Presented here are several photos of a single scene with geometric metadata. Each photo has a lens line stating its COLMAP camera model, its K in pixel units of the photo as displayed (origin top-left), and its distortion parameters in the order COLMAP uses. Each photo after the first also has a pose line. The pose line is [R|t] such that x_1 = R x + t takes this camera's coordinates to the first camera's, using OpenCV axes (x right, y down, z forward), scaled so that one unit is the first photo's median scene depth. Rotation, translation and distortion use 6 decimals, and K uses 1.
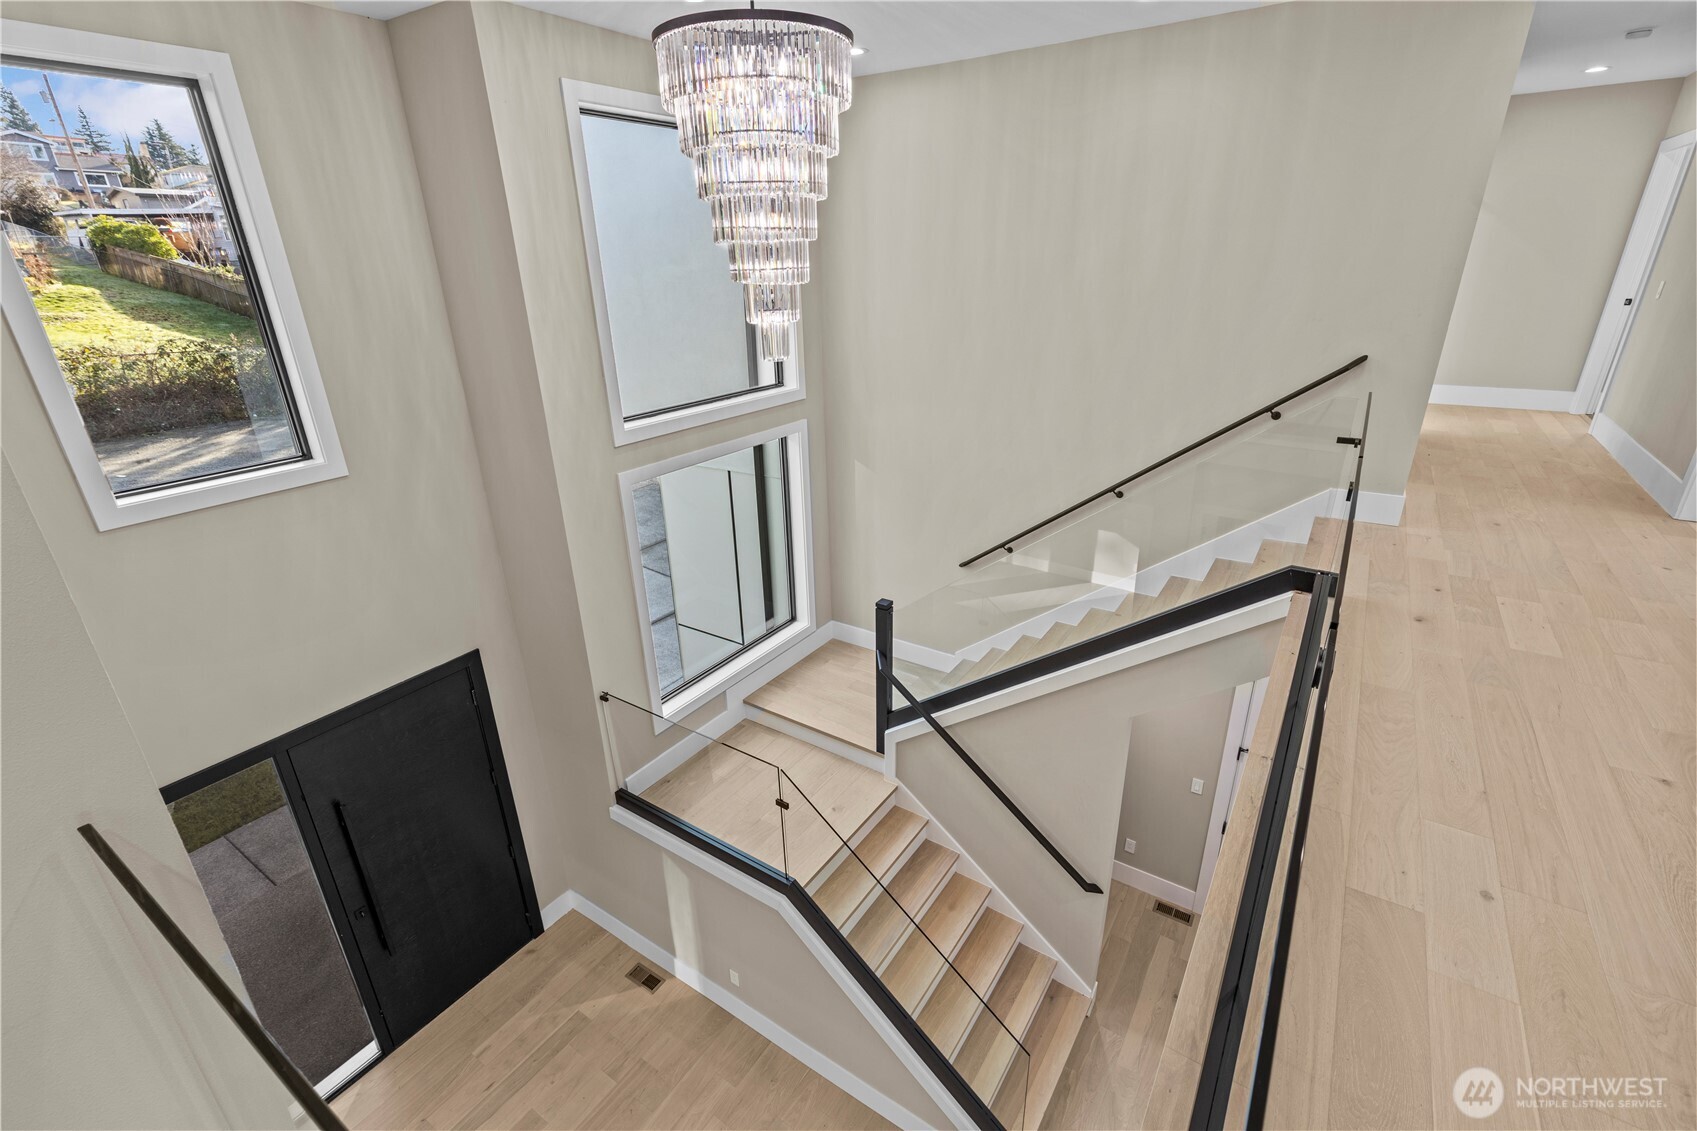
lens RADIAL K [[753.0, 0, 840.4], [0, 753.0, 566.2], [0, 0, 1]] dist [0.005928, -0.001218]
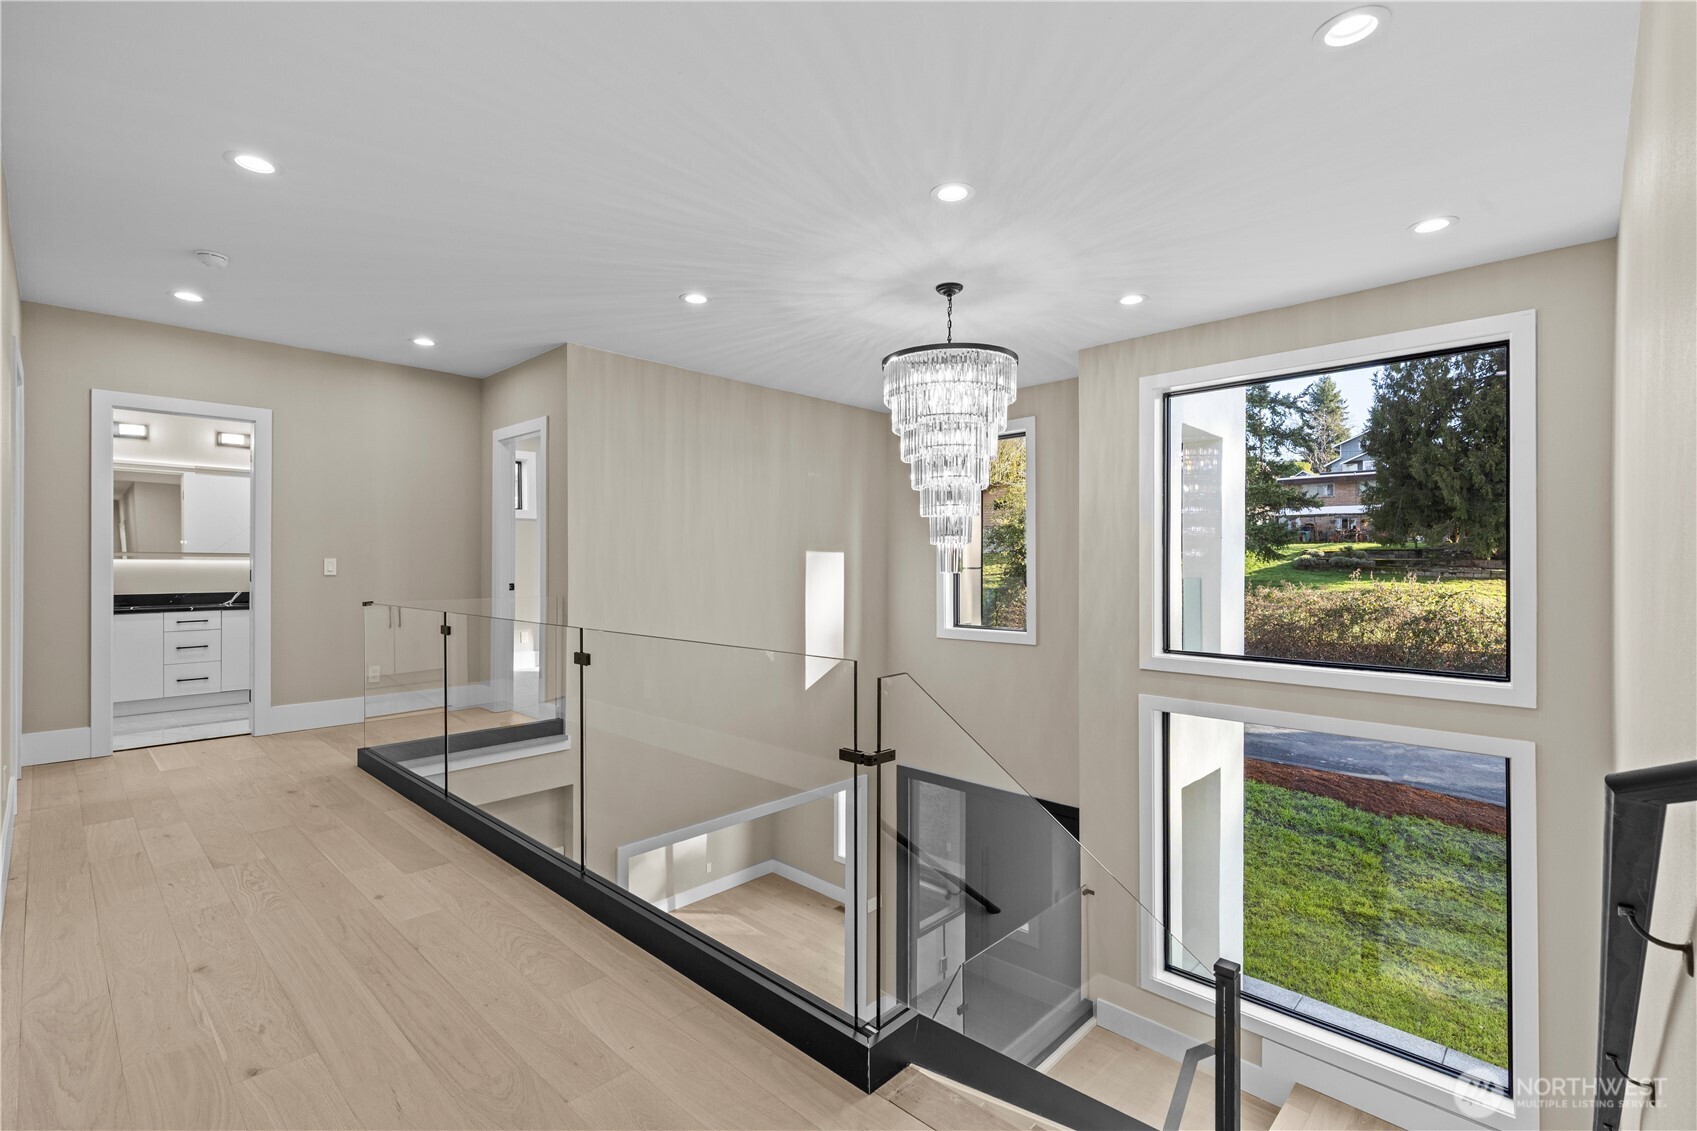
lens RADIAL K [[764.8, 0, 836.7], [0, 764.8, 566.0], [0, 0, 1]] dist [0.008297, -0.000082]
pose [[-0.172804, 0.026484, -0.984600, 0.797411], [-0.372737, 0.923537, 0.090260, -0.217893], [0.911705, 0.382594, -0.149719, 0.667843]]
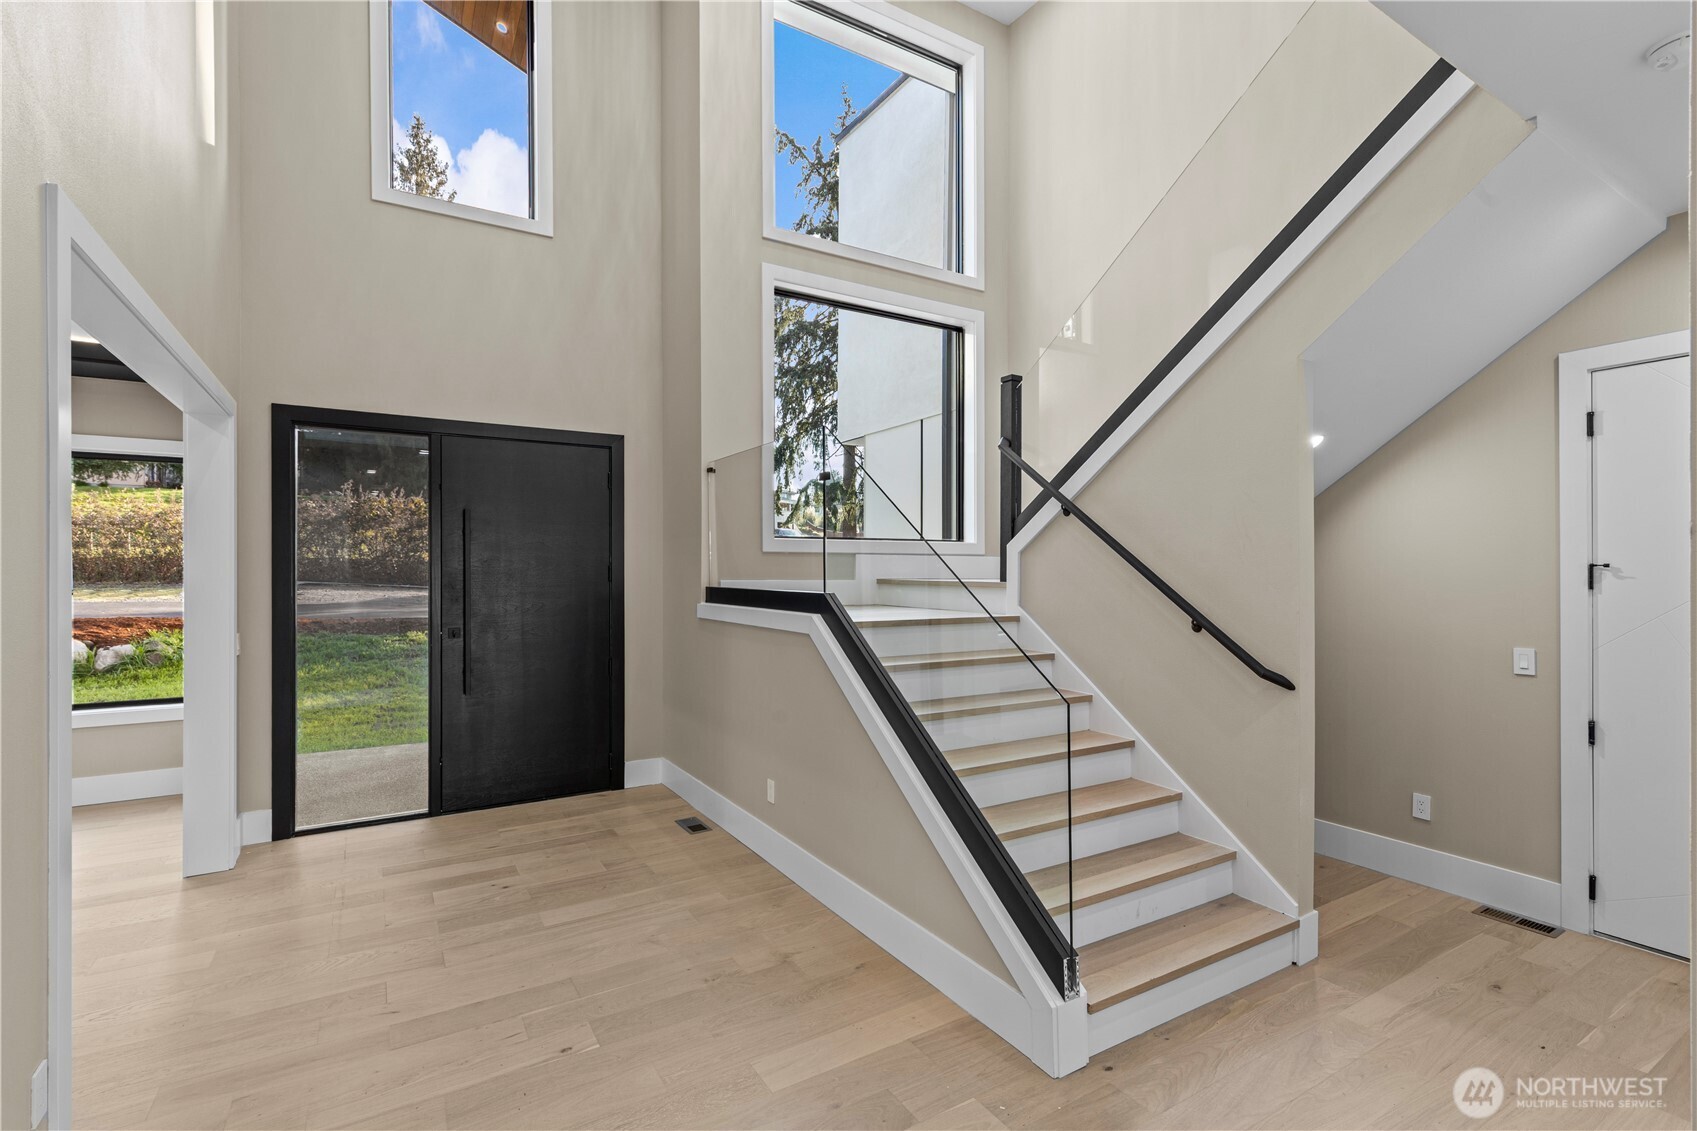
lens RADIAL K [[764.8, 0, 836.7], [0, 764.8, 566.0], [0, 0, 1]] dist [0.008297, -0.000082]
pose [[0.907666, 0.024528, -0.418975, 0.256049], [-0.179021, 0.925544, -0.333647, 0.591354], [0.379596, 0.377845, 0.844476, 0.265449]]
